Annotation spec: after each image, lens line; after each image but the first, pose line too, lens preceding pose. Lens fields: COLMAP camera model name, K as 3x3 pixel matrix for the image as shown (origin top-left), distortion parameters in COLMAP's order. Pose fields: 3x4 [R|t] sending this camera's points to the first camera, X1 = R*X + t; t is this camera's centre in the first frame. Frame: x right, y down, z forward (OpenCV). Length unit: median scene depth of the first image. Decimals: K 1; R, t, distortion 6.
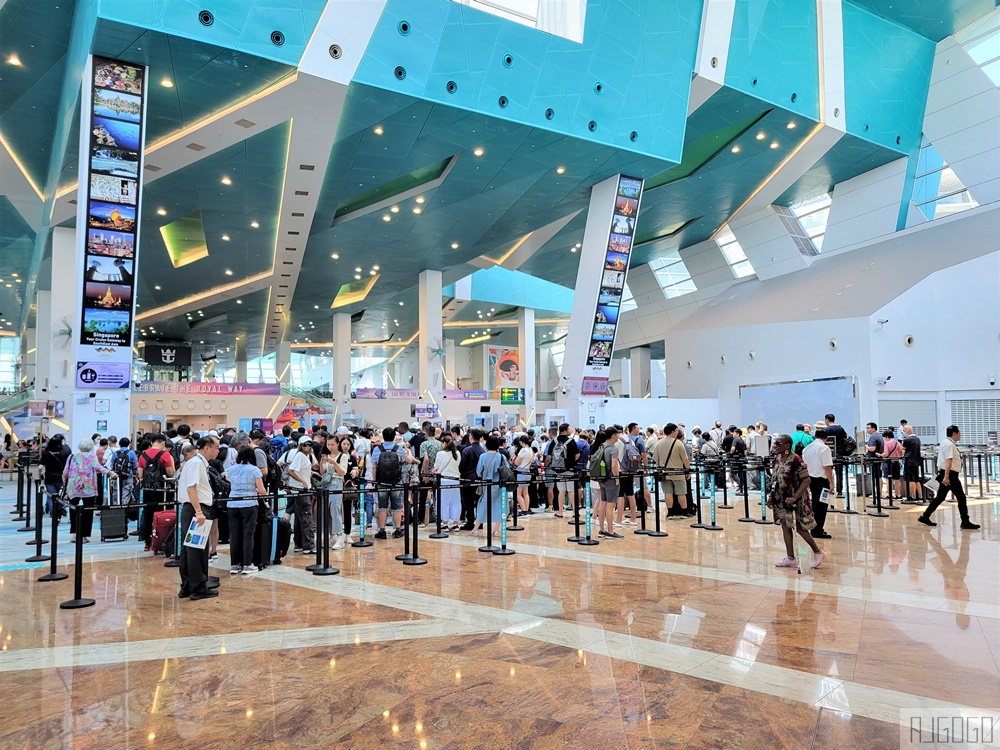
lens RADIAL K [[757.3, 0, 499.8], [0, 757.3, 373.5], [0, 0, 1]] dist [0.034910, -0.000209]
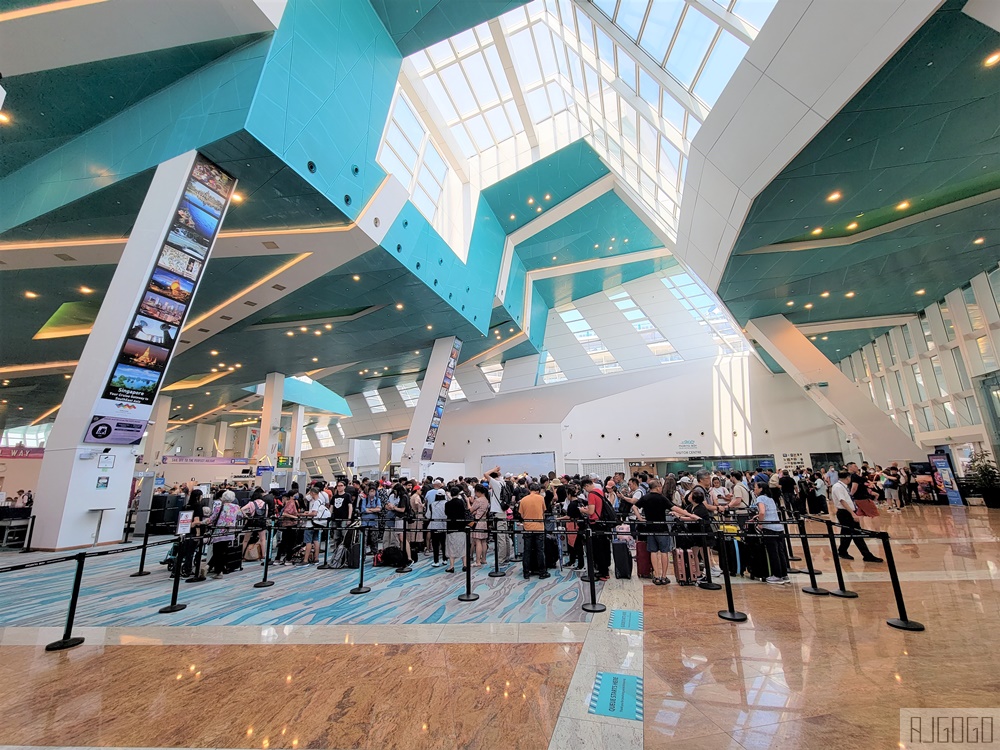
lens RADIAL K [[403.1, 0, 499.9], [0, 403.1, 379.5], [0, 0, 1]] dist [-0.000735, -0.000019]
pose [[0.789383, 0.130597, 0.599849, -0.454840], [-0.021939, 0.982488, -0.185031, 0.023407], [-0.613509, 0.132900, 0.778425, 0.272268]]
